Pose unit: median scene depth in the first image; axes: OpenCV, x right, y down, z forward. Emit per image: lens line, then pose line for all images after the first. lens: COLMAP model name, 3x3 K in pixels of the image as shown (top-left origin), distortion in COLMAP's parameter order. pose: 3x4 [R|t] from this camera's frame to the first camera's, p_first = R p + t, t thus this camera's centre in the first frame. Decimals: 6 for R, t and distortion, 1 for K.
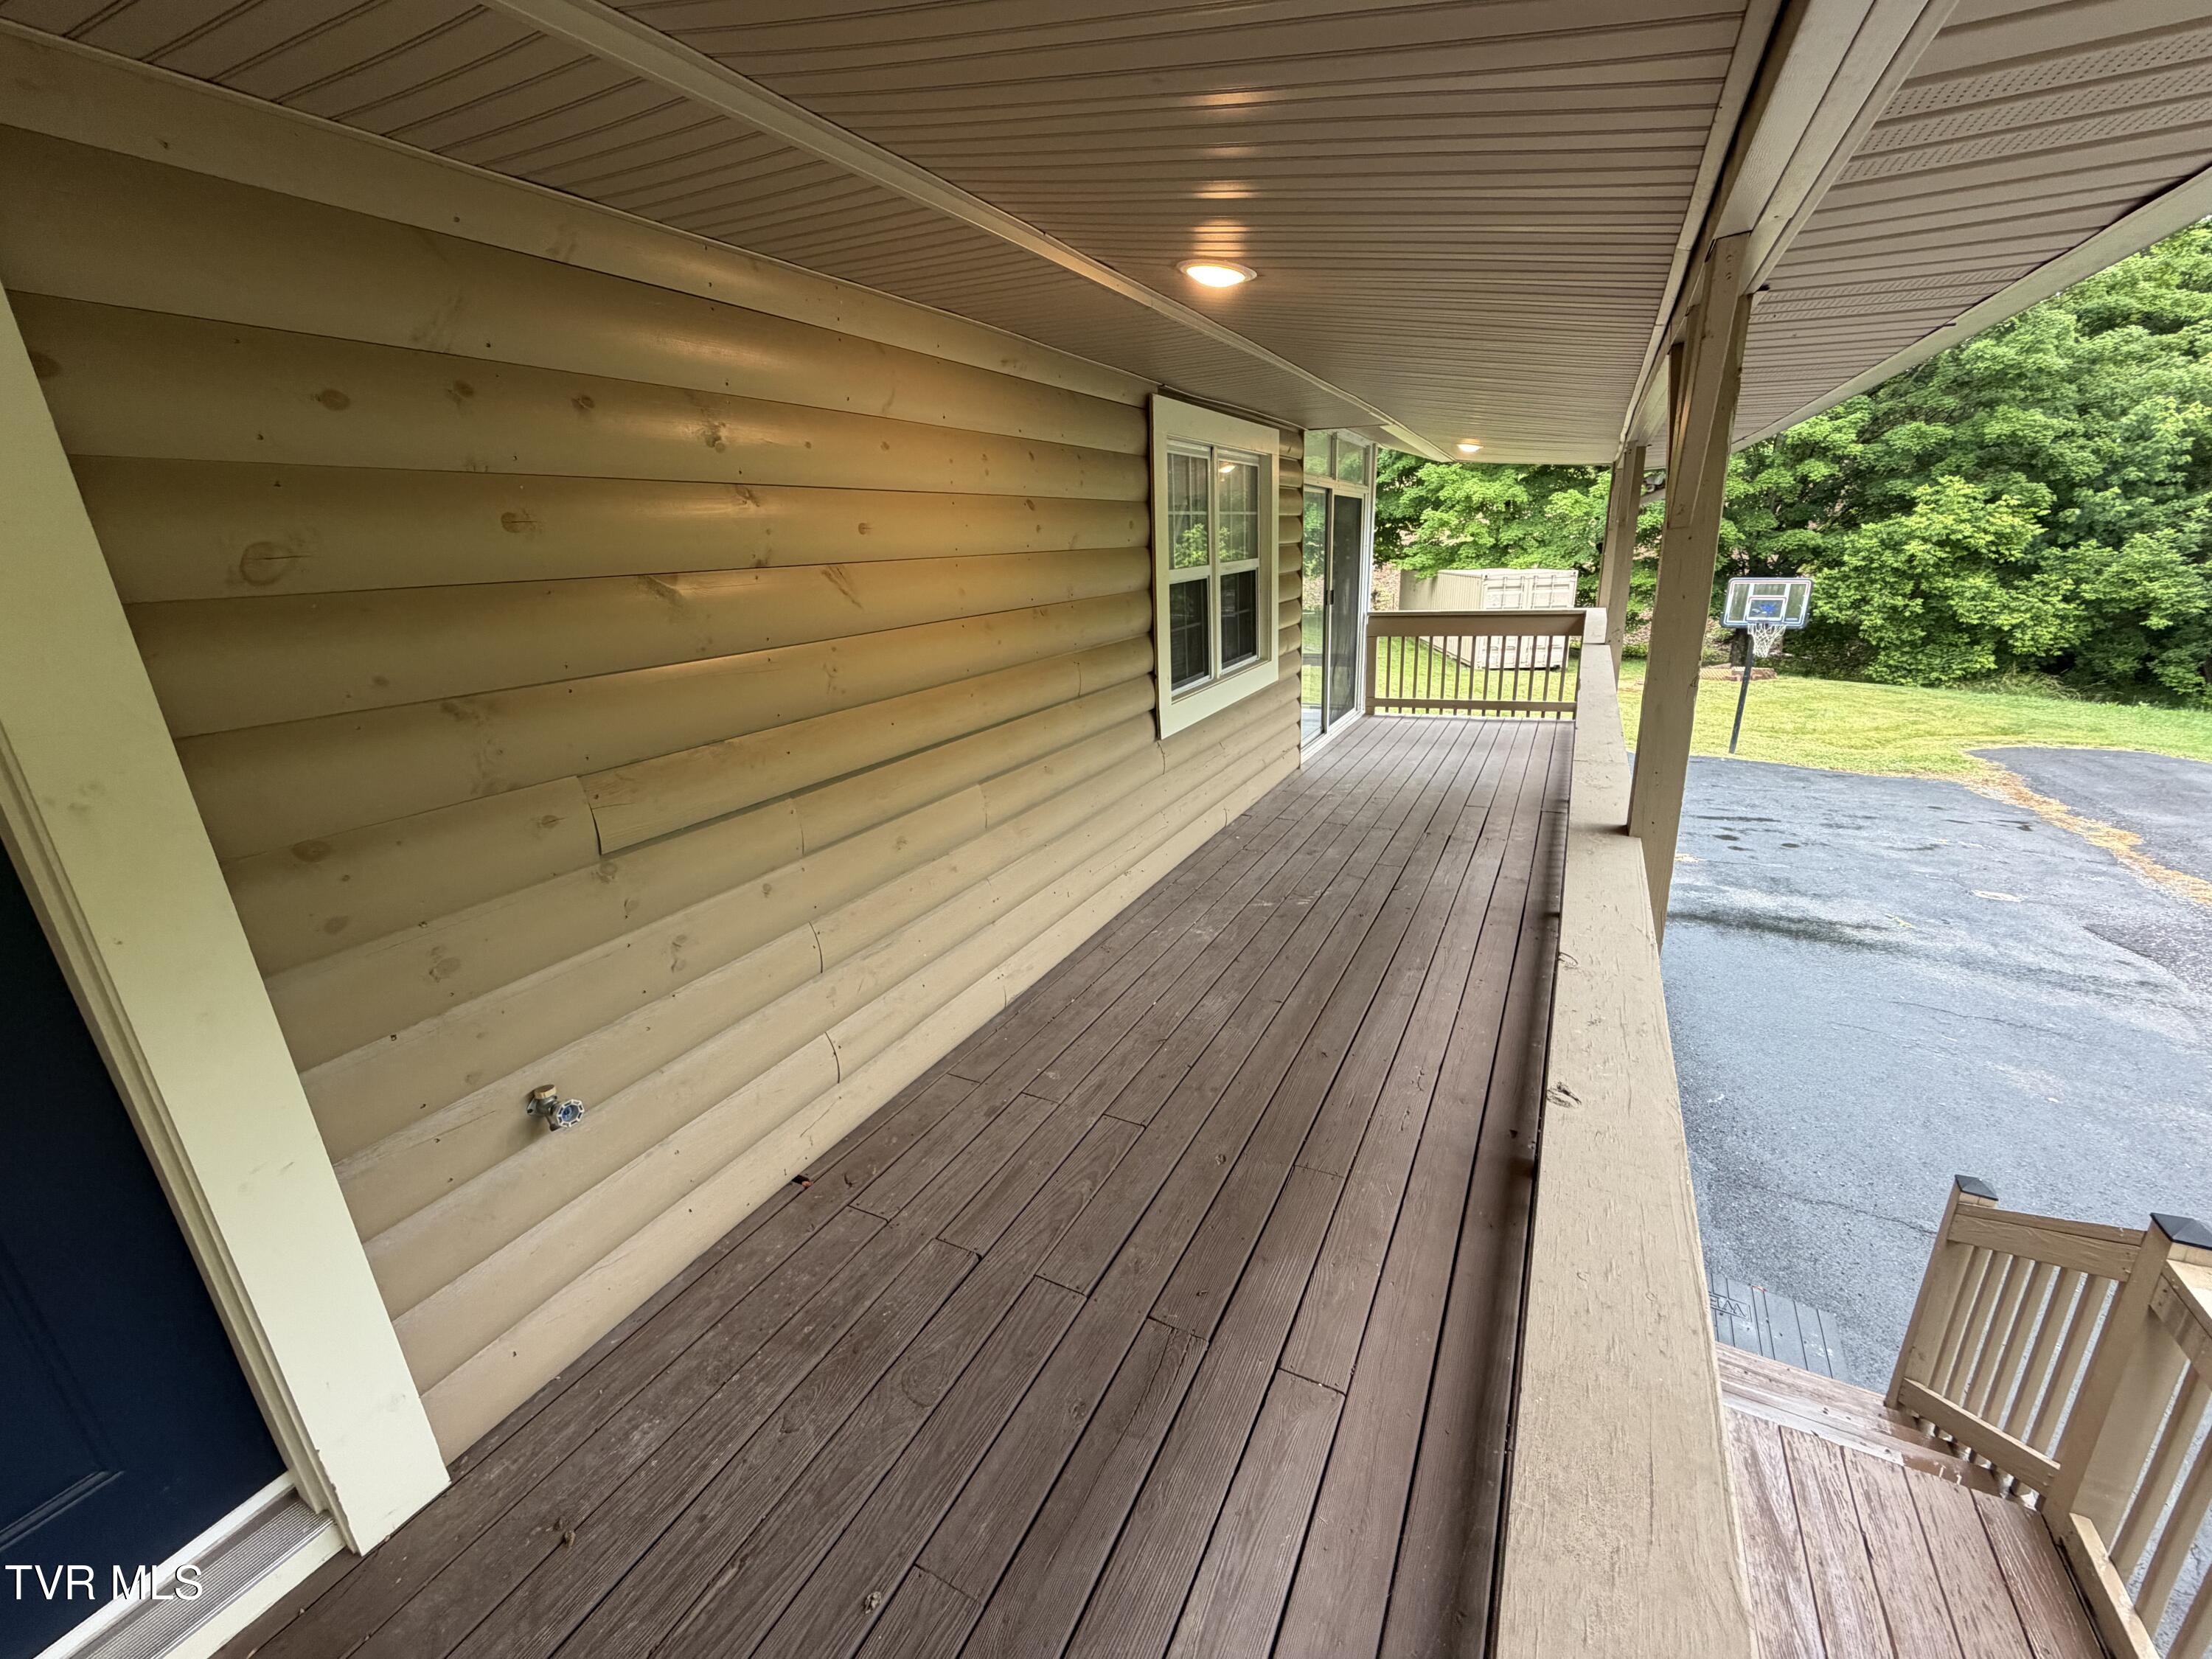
lens RADIAL K [[879.5, 0, 1100.6], [0, 879.5, 833.1], [0, 0, 1]] dist [-0.002945, 0.000549]
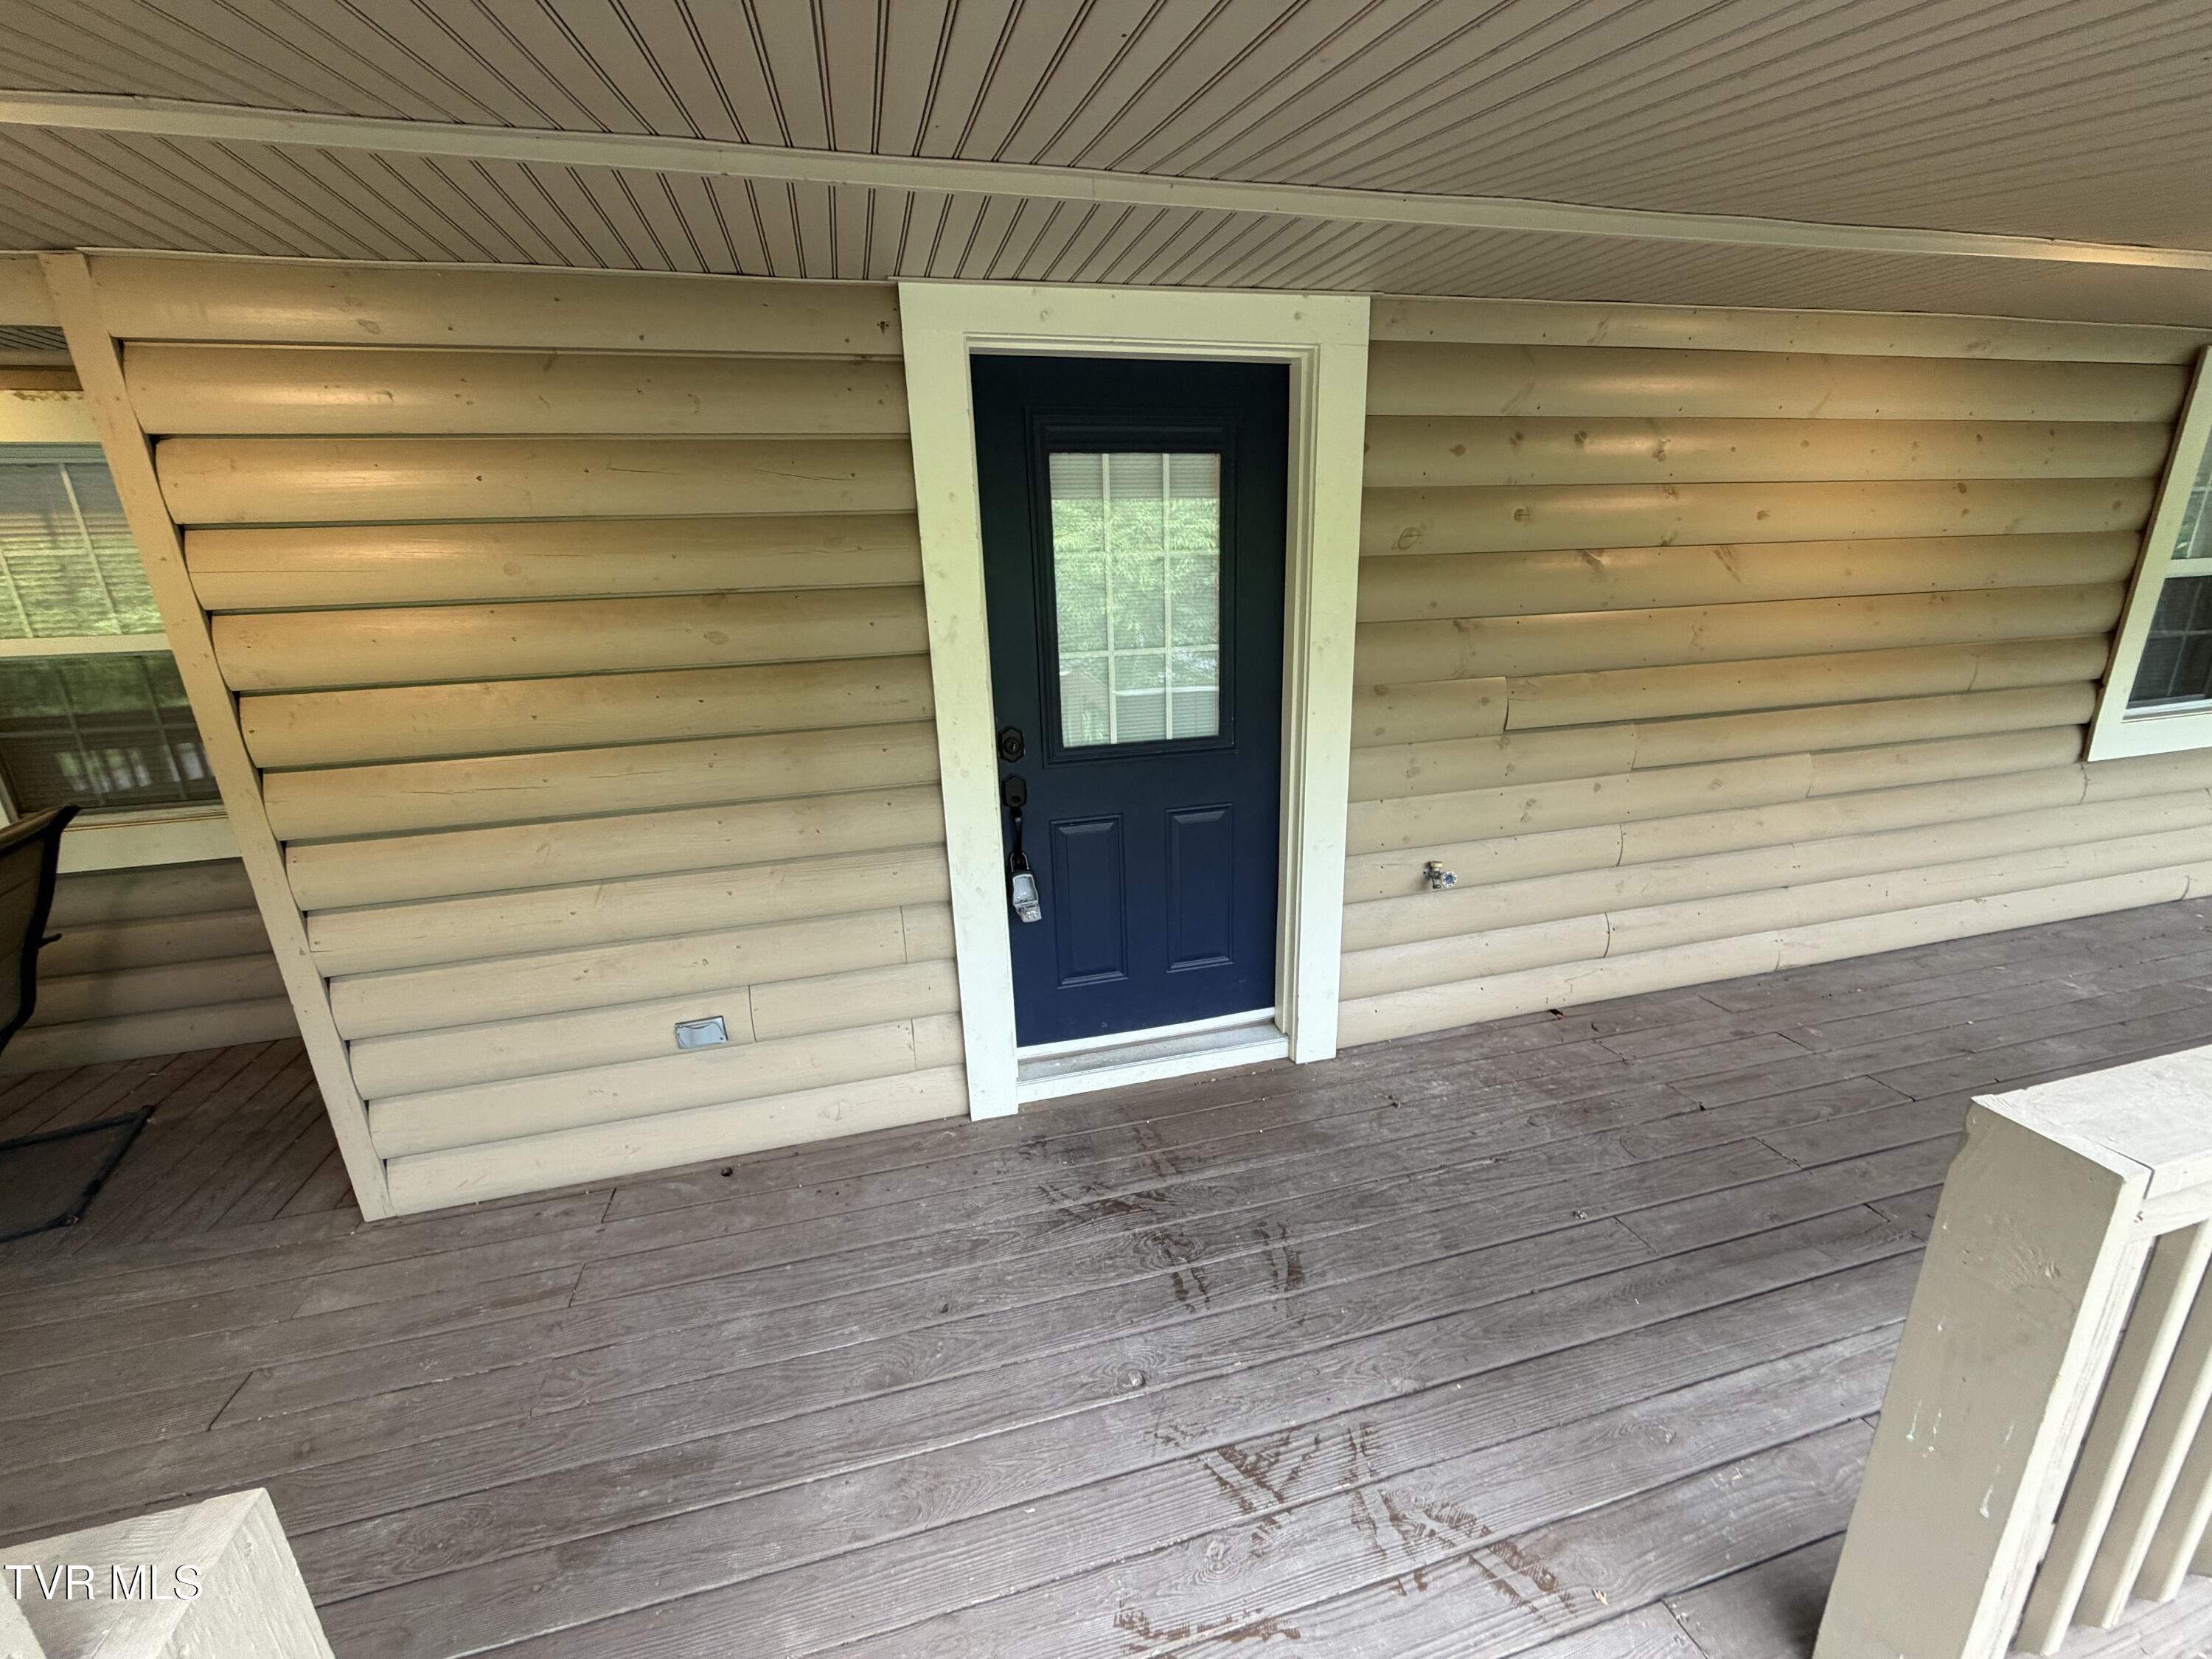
lens RADIAL K [[879.5, 0, 1103.9], [0, 879.5, 821.8], [0, 0, 1]] dist [-0.002945, 0.000549]
pose [[0.678708, 0.231426, -0.696992, 0.050282], [-0.227285, 0.968649, 0.100303, 0.140174], [0.698353, 0.090339, 0.710029, -0.432825]]
